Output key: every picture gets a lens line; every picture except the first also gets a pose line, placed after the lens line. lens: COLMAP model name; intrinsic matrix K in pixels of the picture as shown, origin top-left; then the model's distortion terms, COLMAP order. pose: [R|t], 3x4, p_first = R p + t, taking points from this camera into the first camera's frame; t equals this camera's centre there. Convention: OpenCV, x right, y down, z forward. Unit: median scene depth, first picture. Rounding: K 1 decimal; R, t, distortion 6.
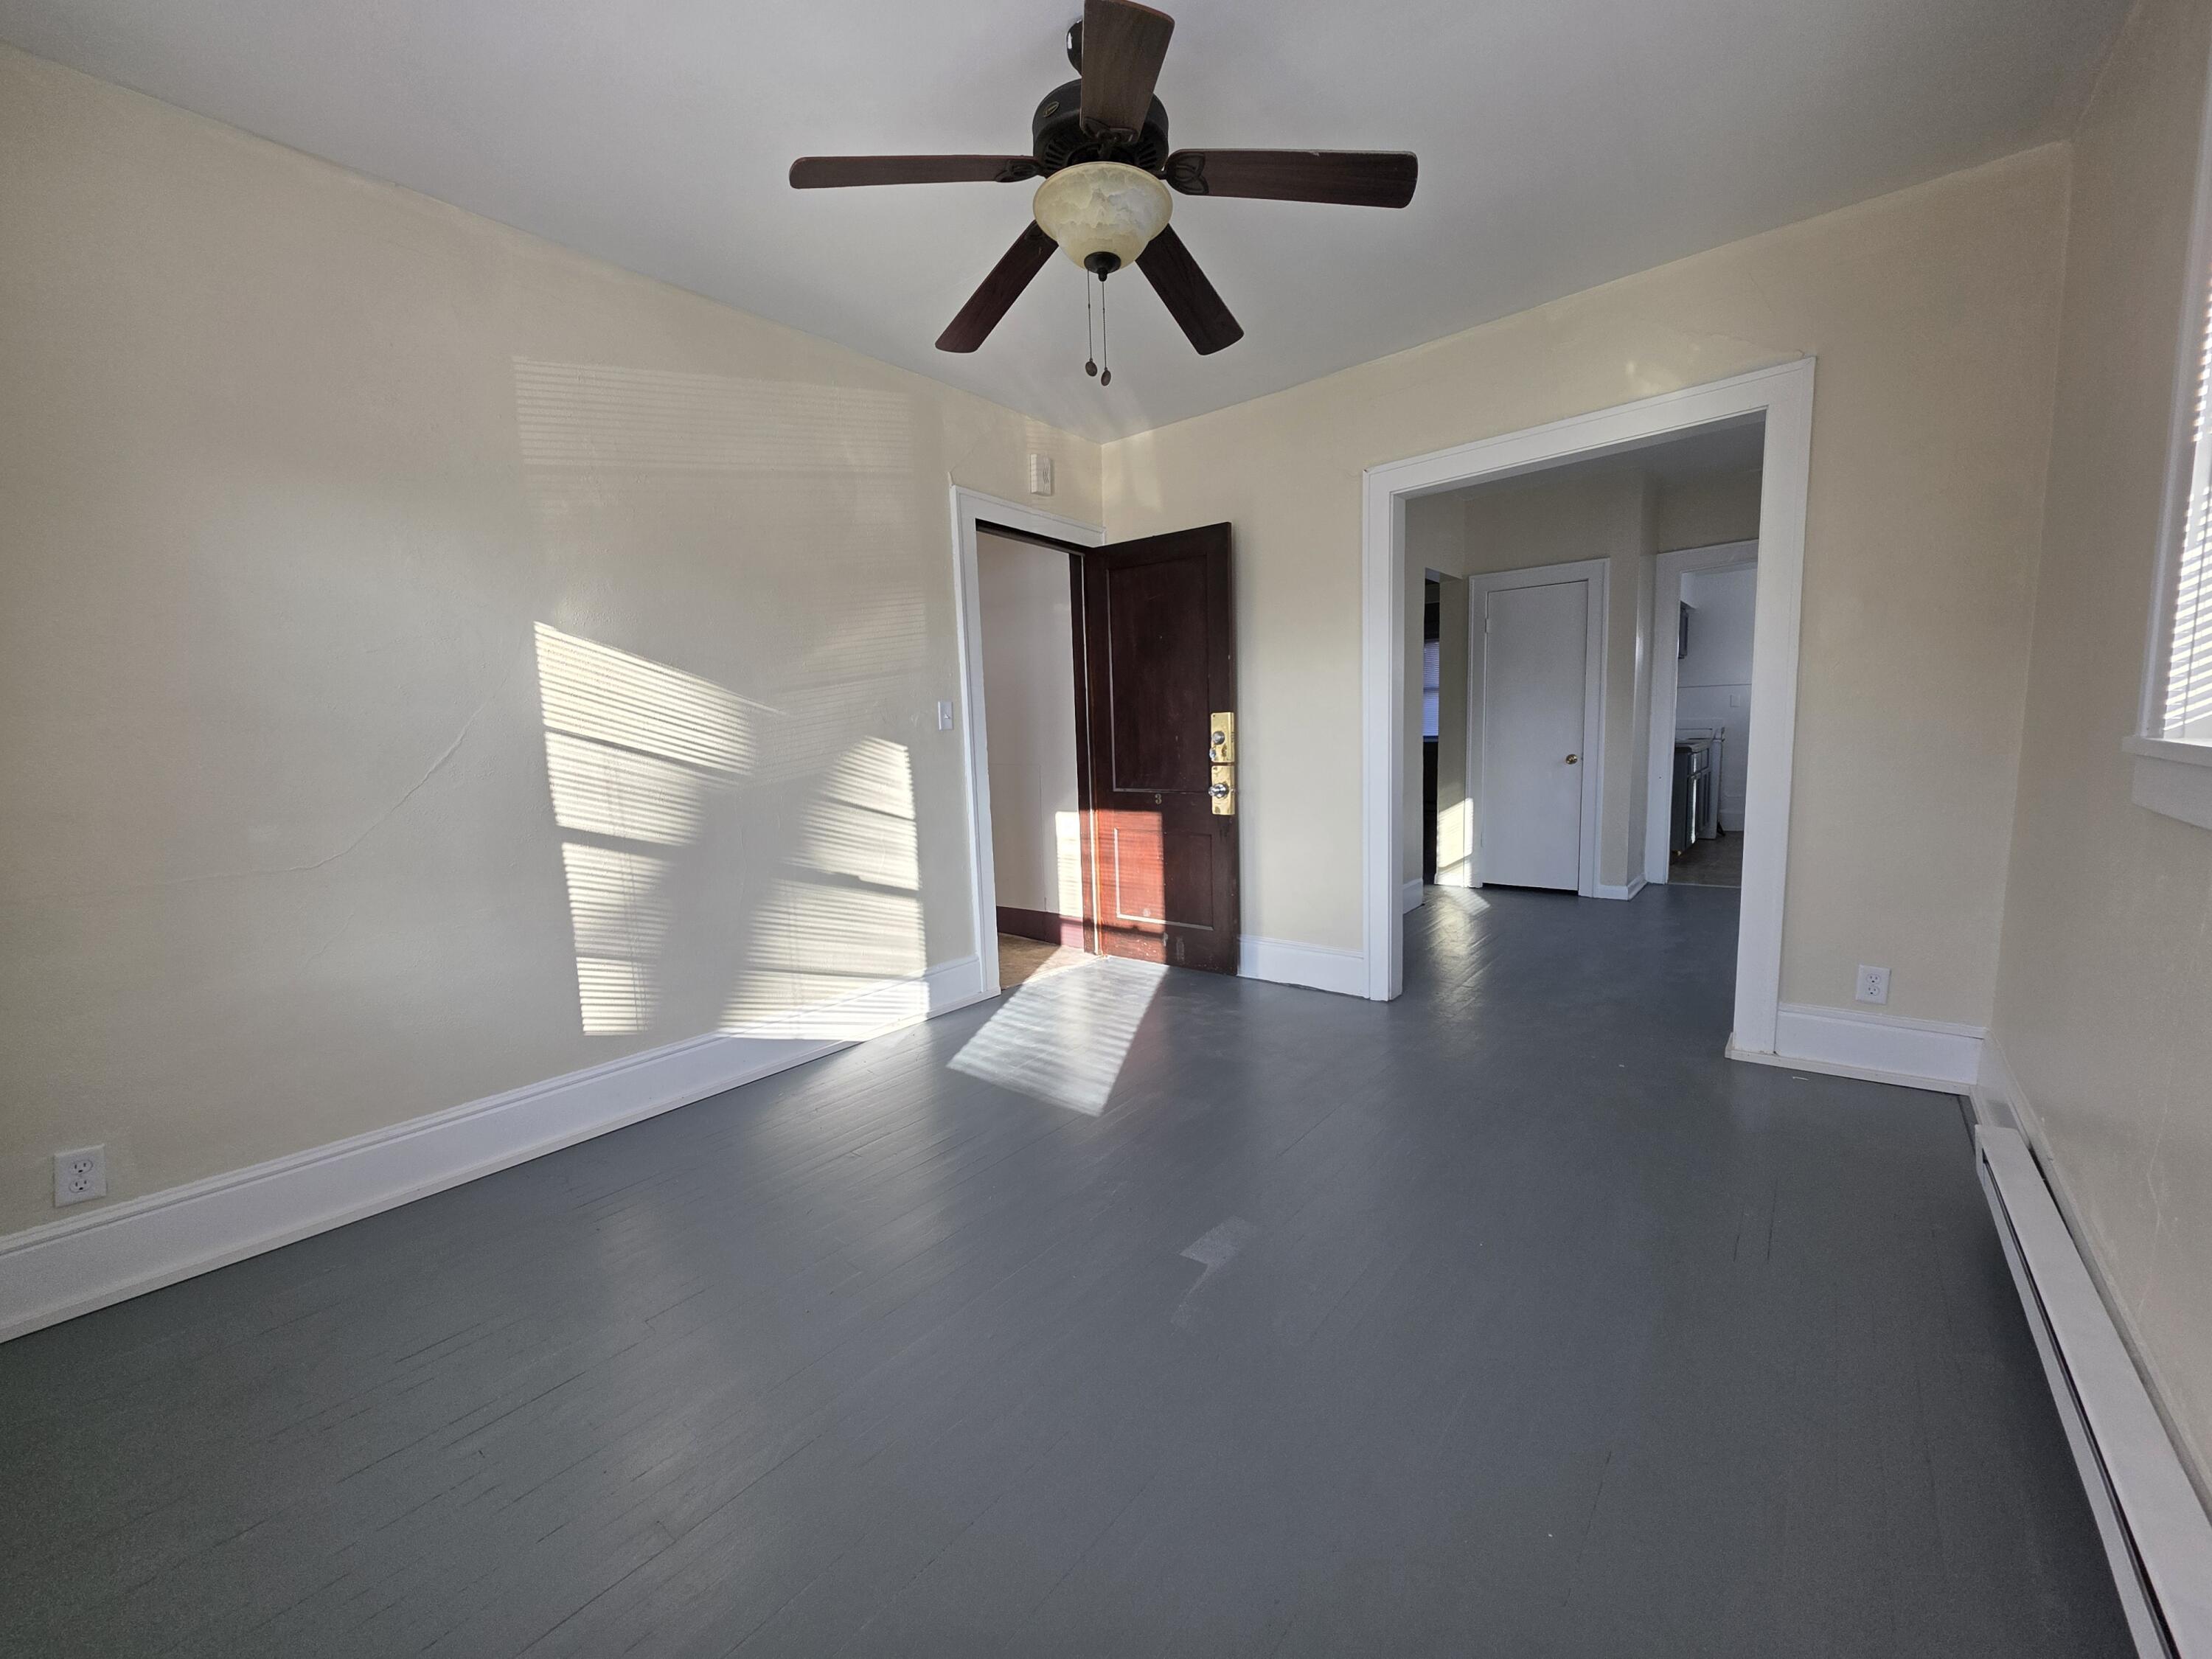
lens RADIAL K [[880.4, 0, 1093.0], [0, 880.4, 831.8], [0, 0, 1]] dist [-0.011047, -0.000151]
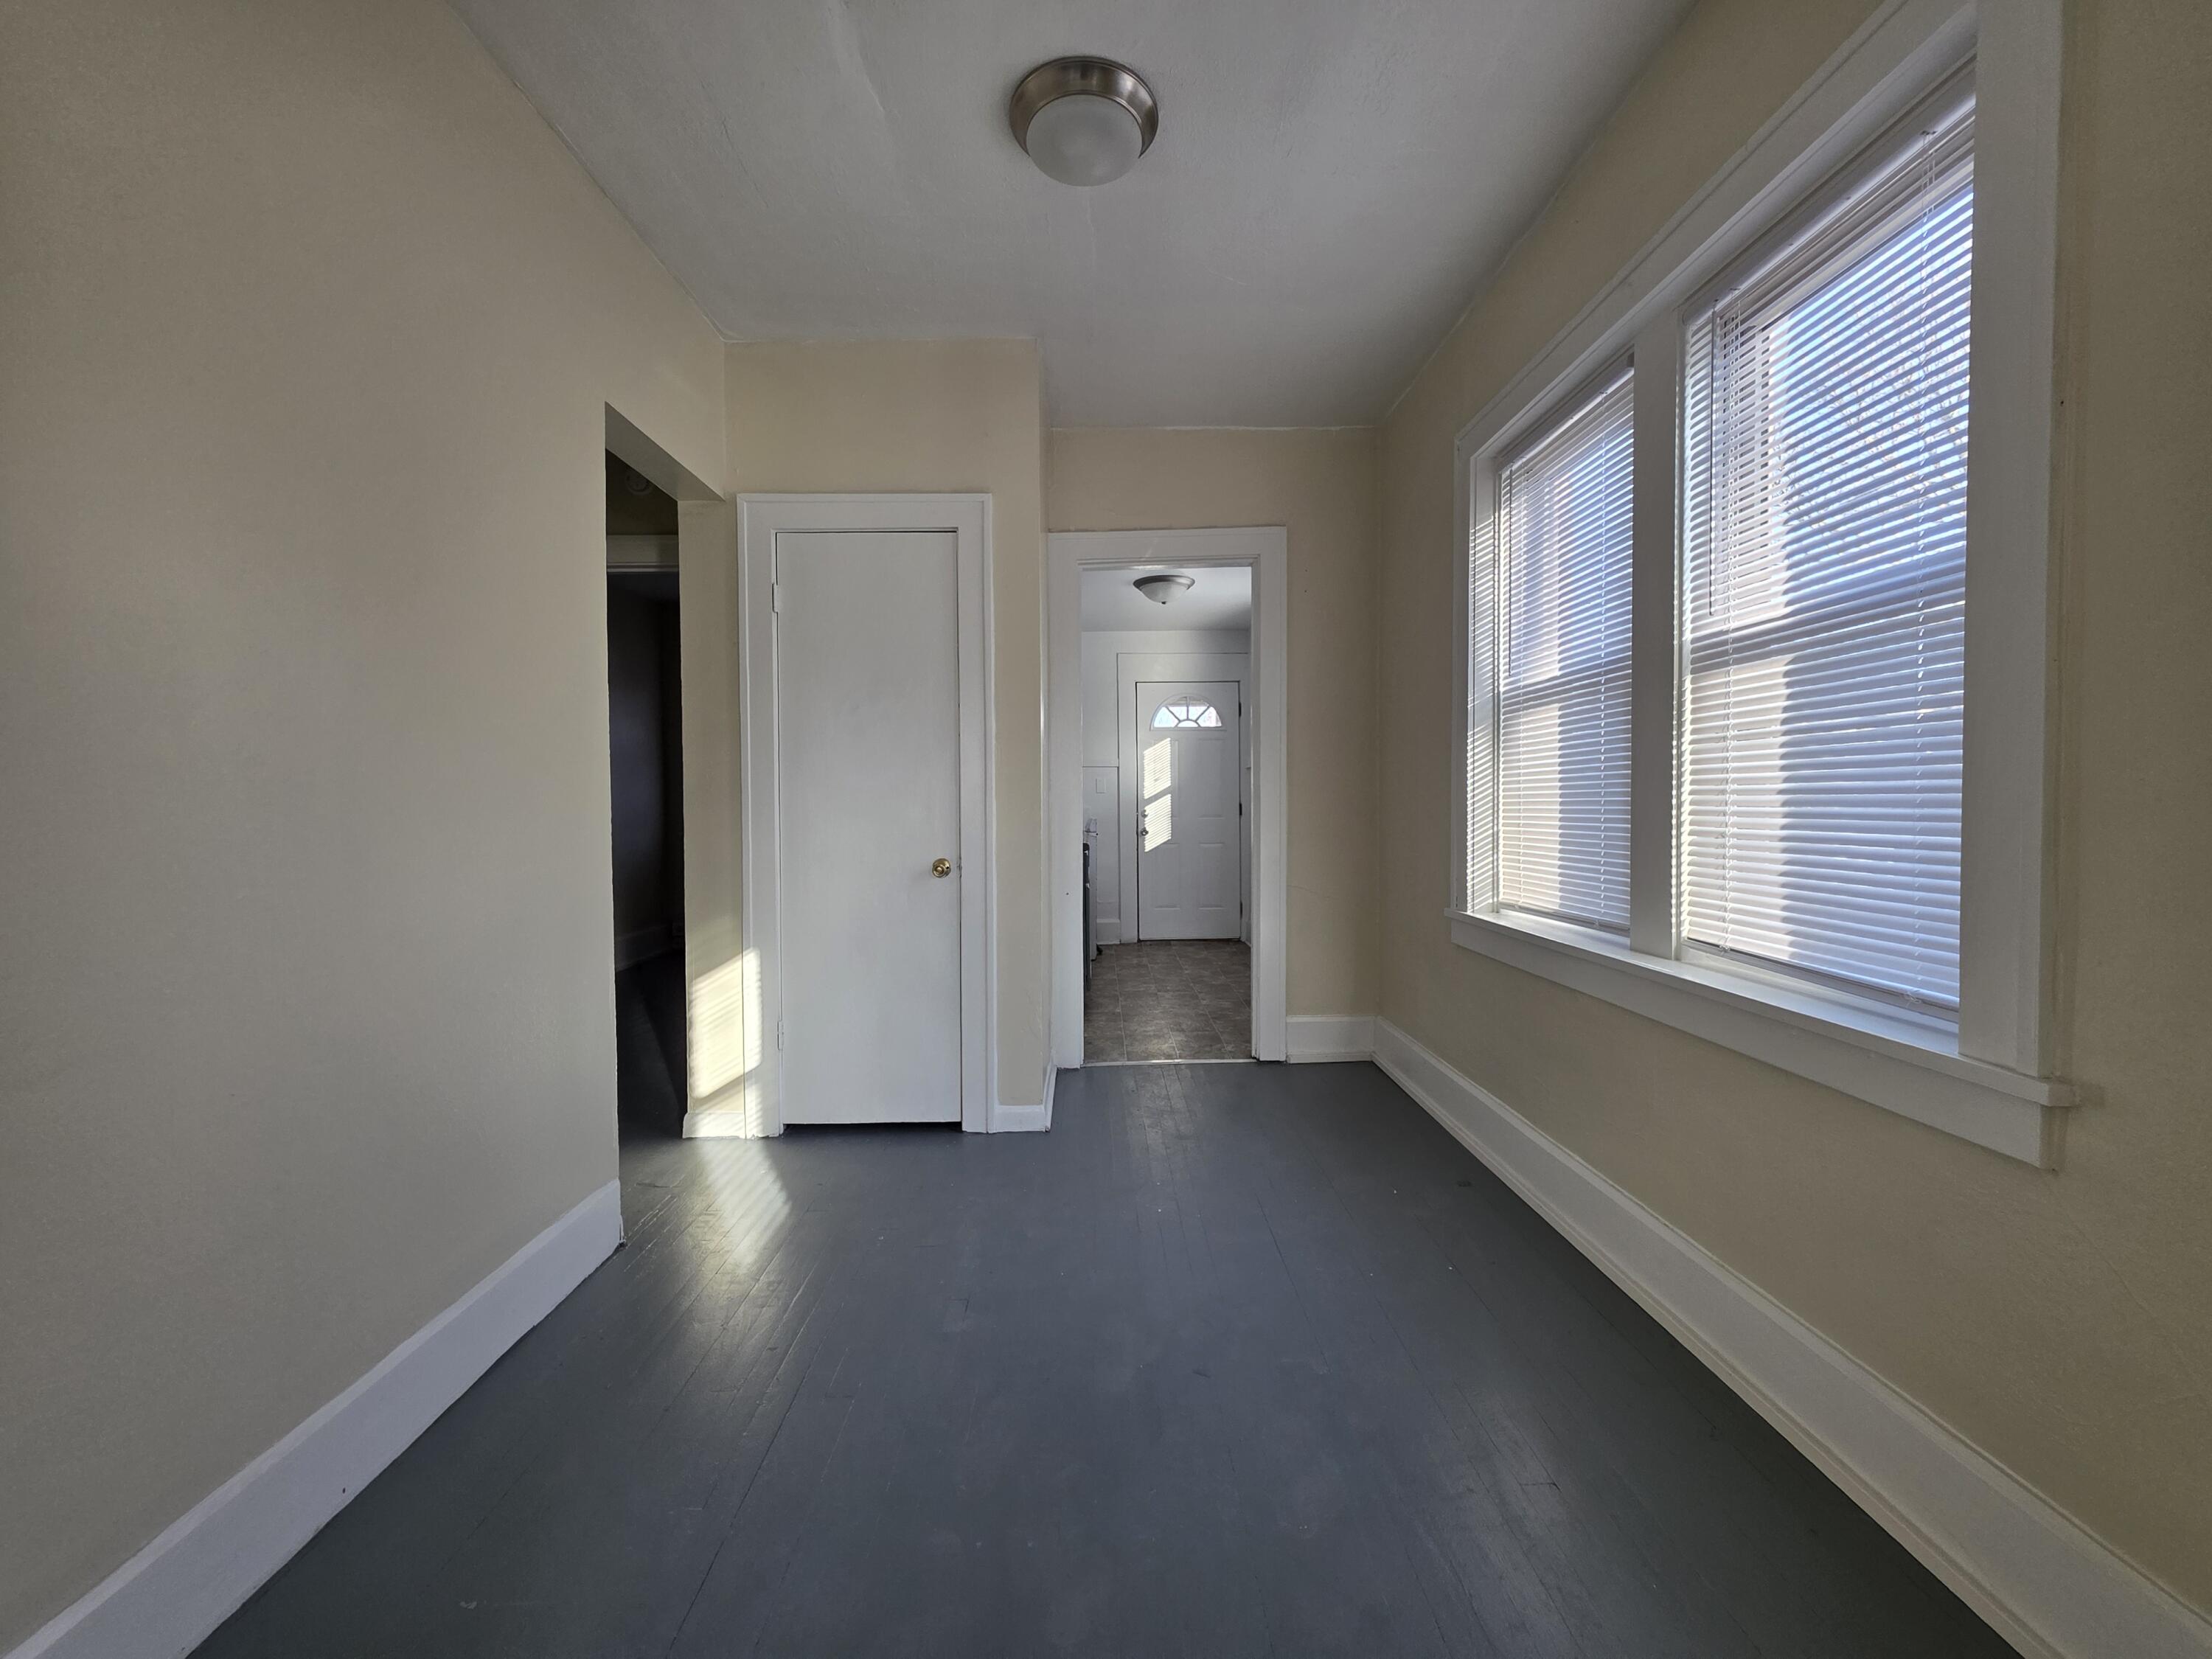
lens RADIAL K [[880.4, 0, 1101.5], [0, 880.4, 829.7], [0, 0, 1]] dist [-0.011047, -0.000151]
pose [[0.770688, 0.011434, 0.637110, 0.272098], [0.054867, 0.994935, -0.084227, -0.052809], [-0.634846, 0.099869, 0.766157, 0.510546]]
